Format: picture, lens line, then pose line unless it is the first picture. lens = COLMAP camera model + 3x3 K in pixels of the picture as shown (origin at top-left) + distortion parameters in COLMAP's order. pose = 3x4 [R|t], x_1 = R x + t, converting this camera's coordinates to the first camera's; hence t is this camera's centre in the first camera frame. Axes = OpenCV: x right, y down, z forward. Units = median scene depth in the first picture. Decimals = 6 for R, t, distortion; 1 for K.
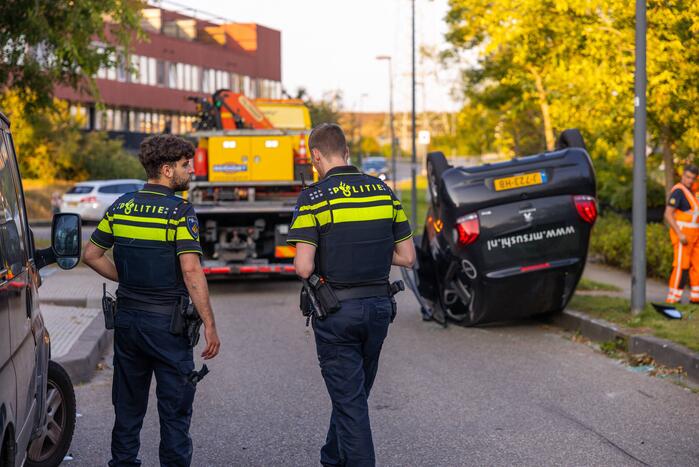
lens RADIAL K [[1310.3, 0, 349.5], [0, 1310.3, 233.5], [0, 0, 1]] dist [0.003210, 0.095509]
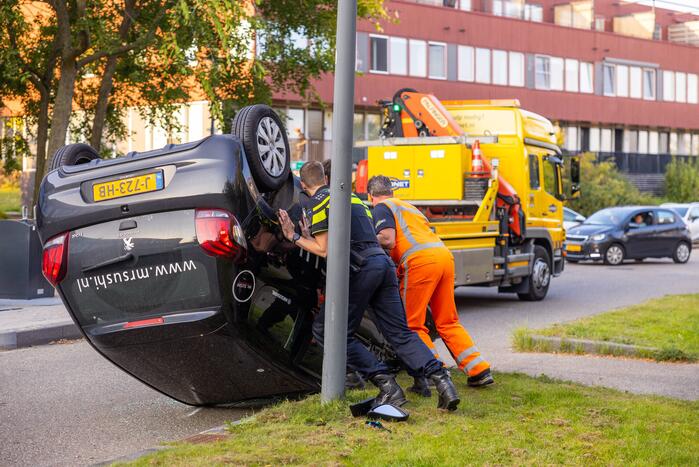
lens RADIAL K [[1310.3, 0, 349.5], [0, 1310.3, 233.5], [0, 0, 1]] dist [0.003210, 0.095509]
pose [[0.868390, 0.018701, -0.495529, 0.192176], [-0.029811, 0.999450, -0.014523, -0.003961], [0.494985, 0.027384, 0.868470, 0.177137]]
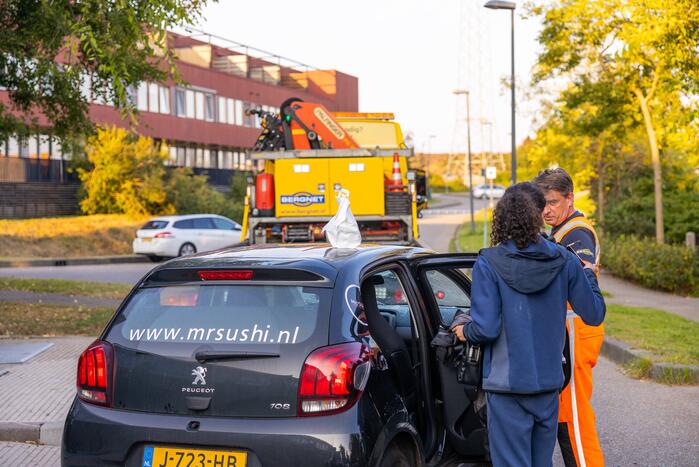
lens RADIAL K [[1089.8, 0, 349.5], [0, 1089.8, 233.5], [0, 0, 1]] dist [0.001957, -0.007704]
pose [[0.998261, -0.004514, -0.058771, -0.017023], [0.003231, 0.999755, -0.021893, -0.010246], [0.058855, 0.021665, 0.998031, 0.236855]]
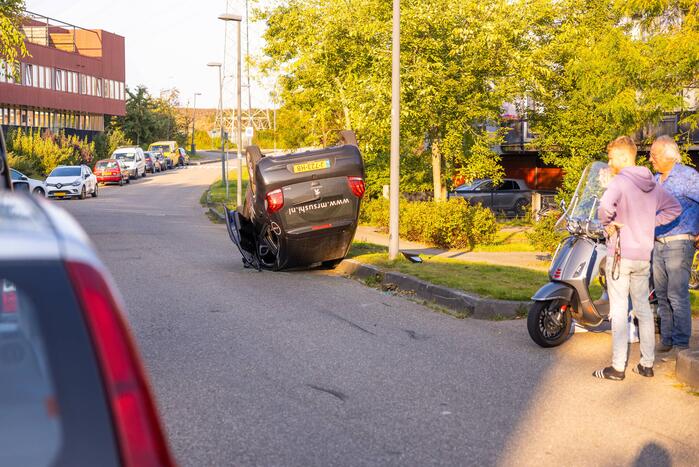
lens RADIAL K [[1163.6, 0, 349.5], [0, 1163.6, 233.5], [0, 0, 1]] dist [0.005775, 0.078130]
pose [[0.989992, -0.000869, 0.141123, -0.002852], [-0.001138, 0.999899, 0.014145, 0.005302], [-0.141122, -0.014164, 0.989891, -0.093760]]
